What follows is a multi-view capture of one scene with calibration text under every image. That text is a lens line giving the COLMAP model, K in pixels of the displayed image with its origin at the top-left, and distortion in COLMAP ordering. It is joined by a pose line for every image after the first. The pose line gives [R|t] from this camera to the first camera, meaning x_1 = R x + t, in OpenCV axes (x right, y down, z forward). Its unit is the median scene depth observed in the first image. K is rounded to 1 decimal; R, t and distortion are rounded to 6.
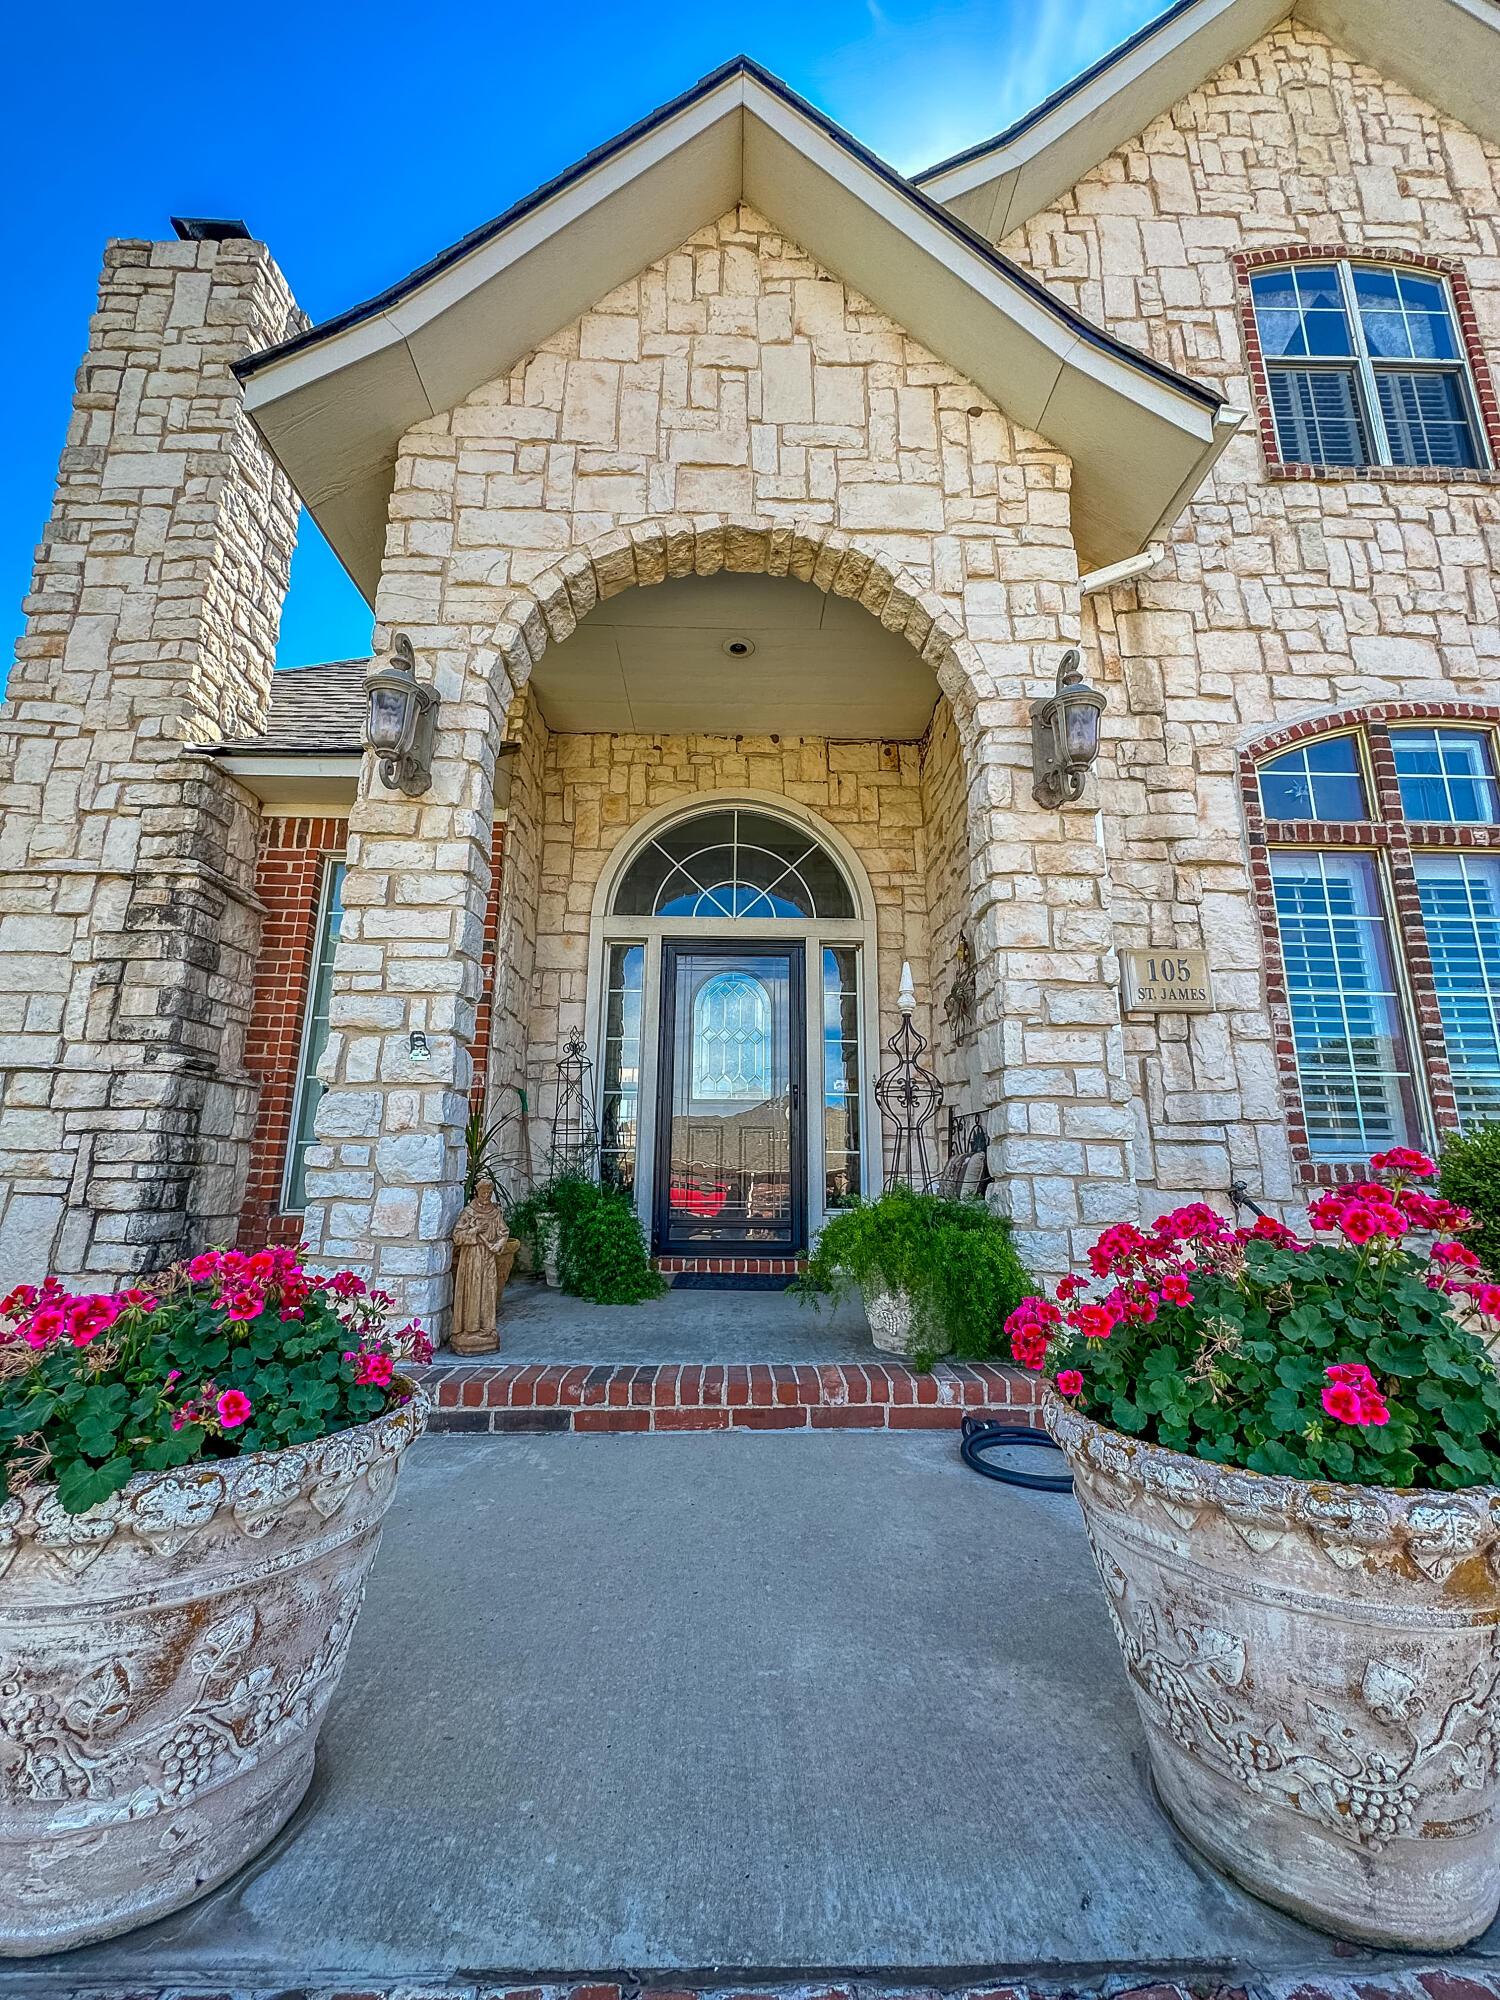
lens RADIAL K [[818.1, 0, 731.3], [0, 818.1, 994.5], [0, 0, 1]] dist [-0.003837, 0.000344]
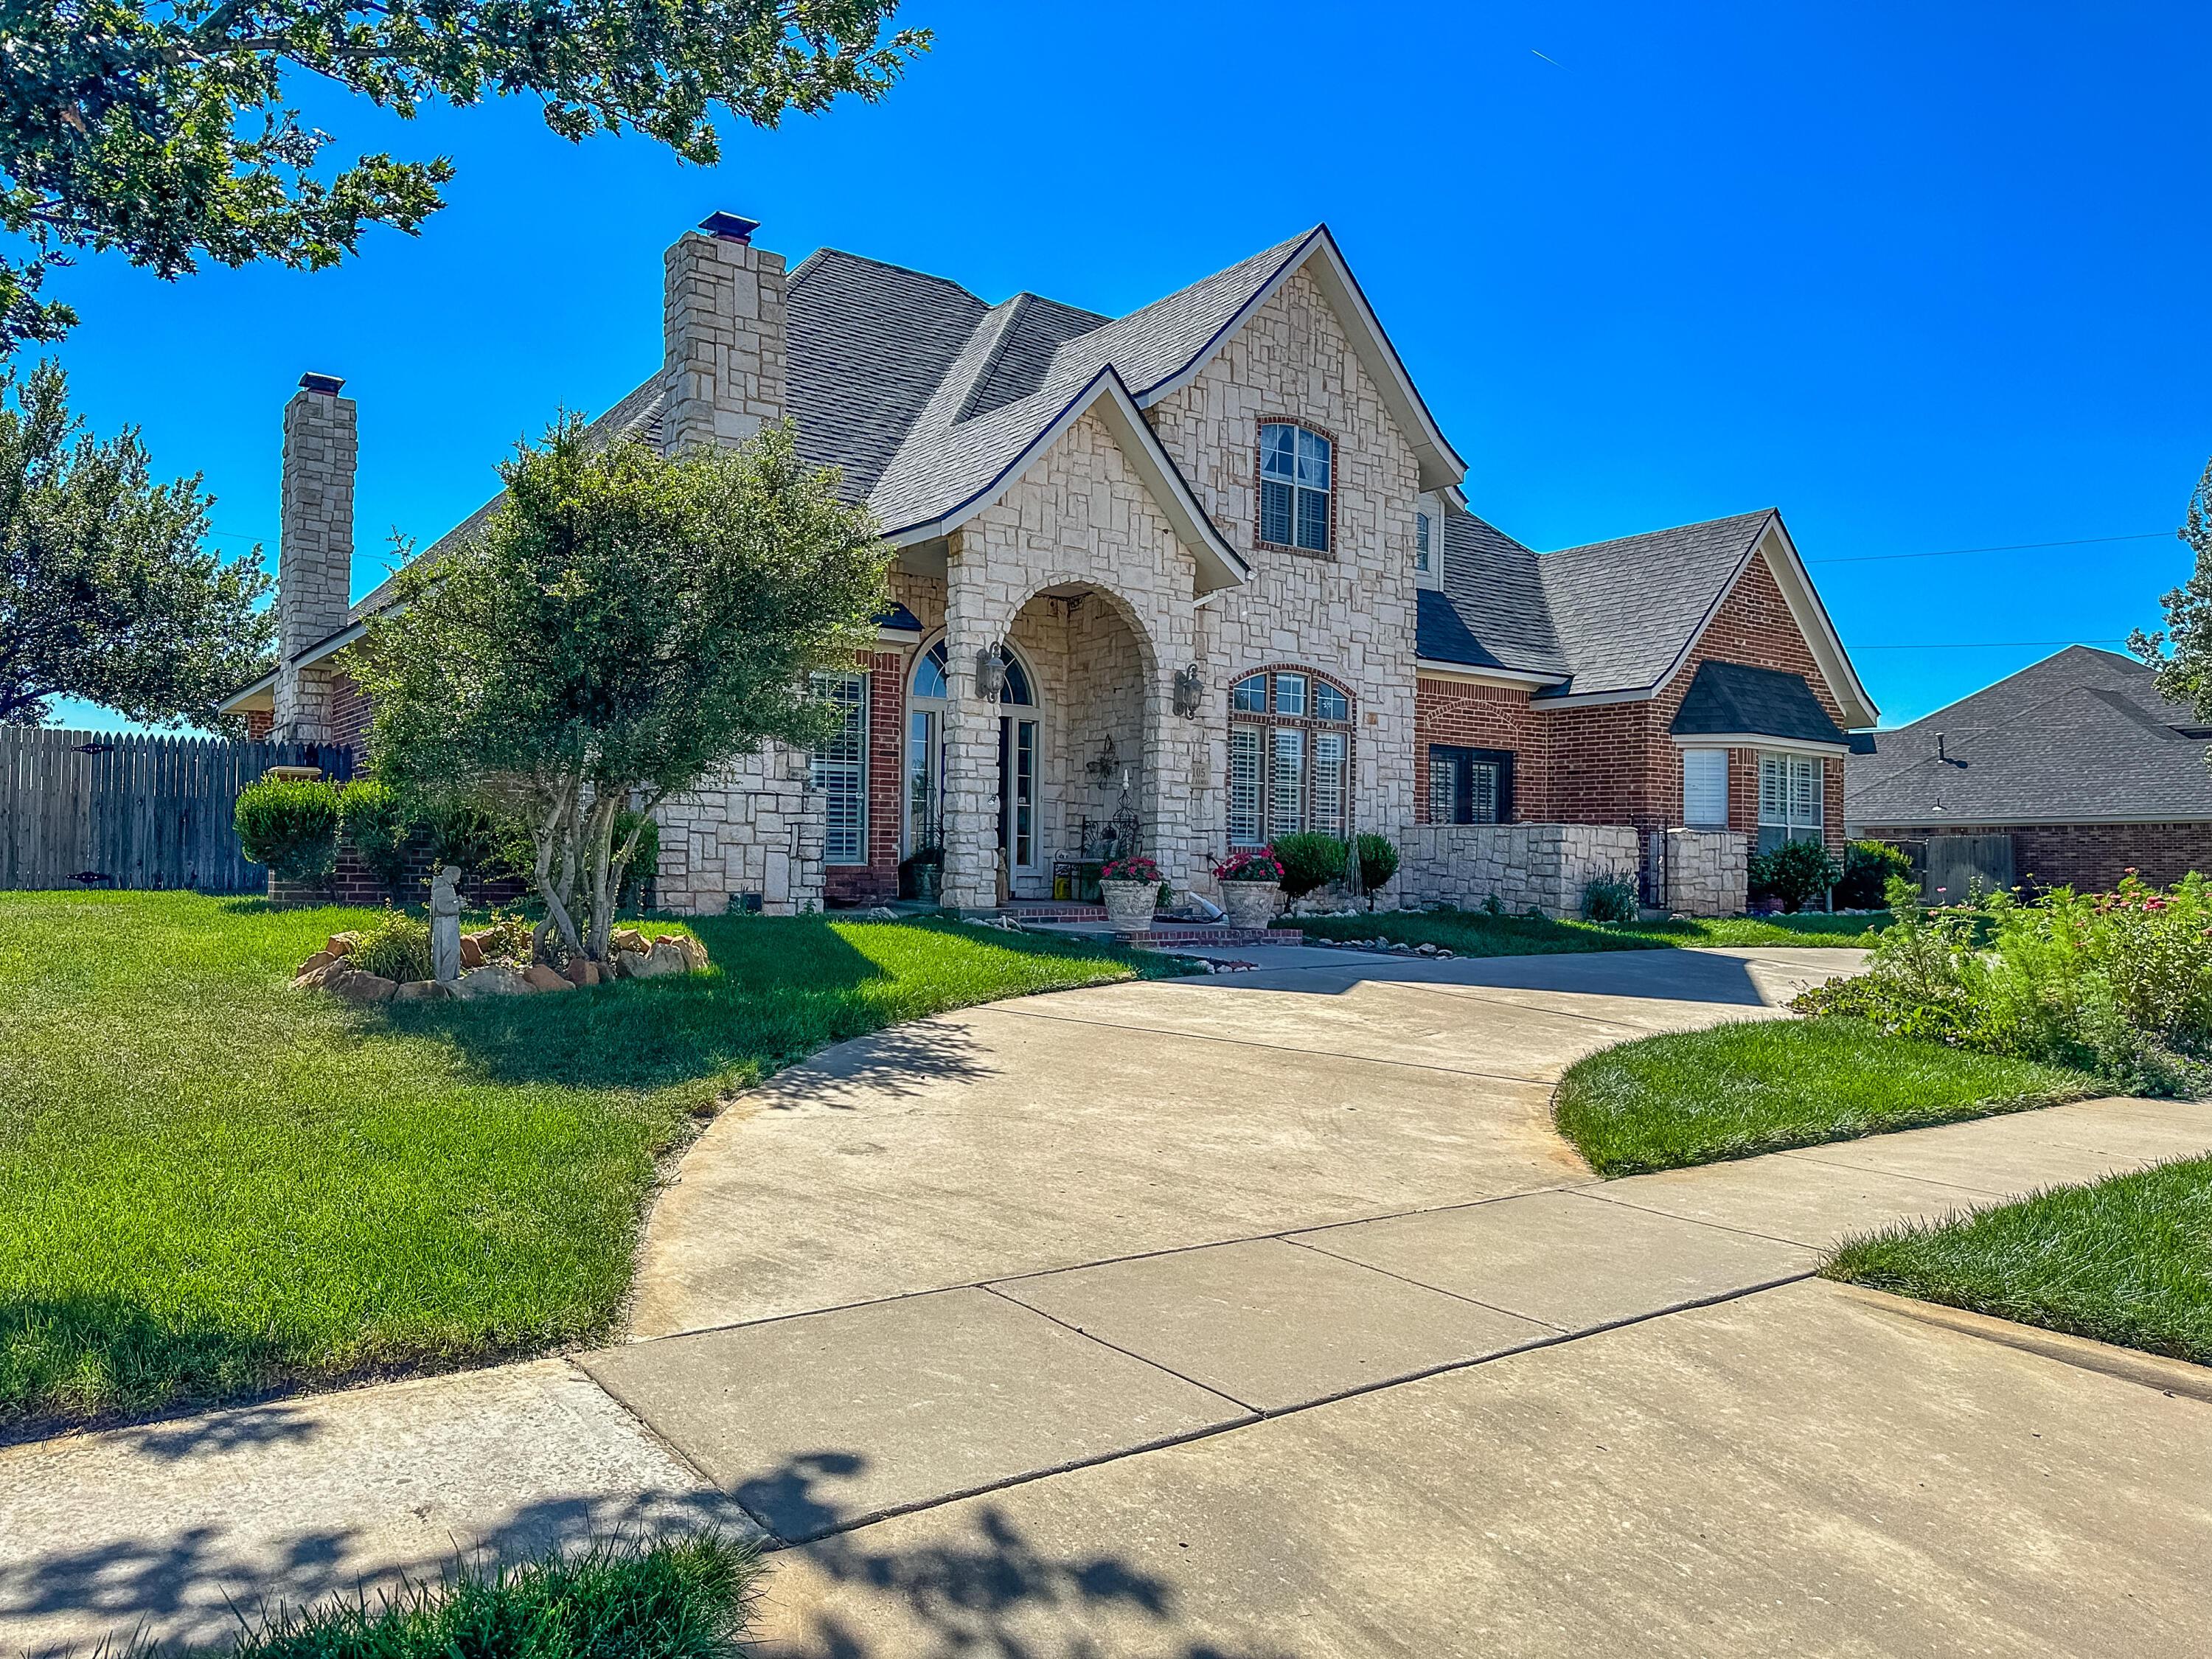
lens RADIAL K [[1532.4, 0, 1101.7], [0, 1532.4, 834.0], [0, 0, 1]] dist [0.062770, 0.000103]
pose [[0.814919, 0.018768, 0.579271, -2.391215], [-0.136021, 0.977754, 0.159675, -0.542232], [-0.563388, -0.208915, 0.799343, -2.604150]]
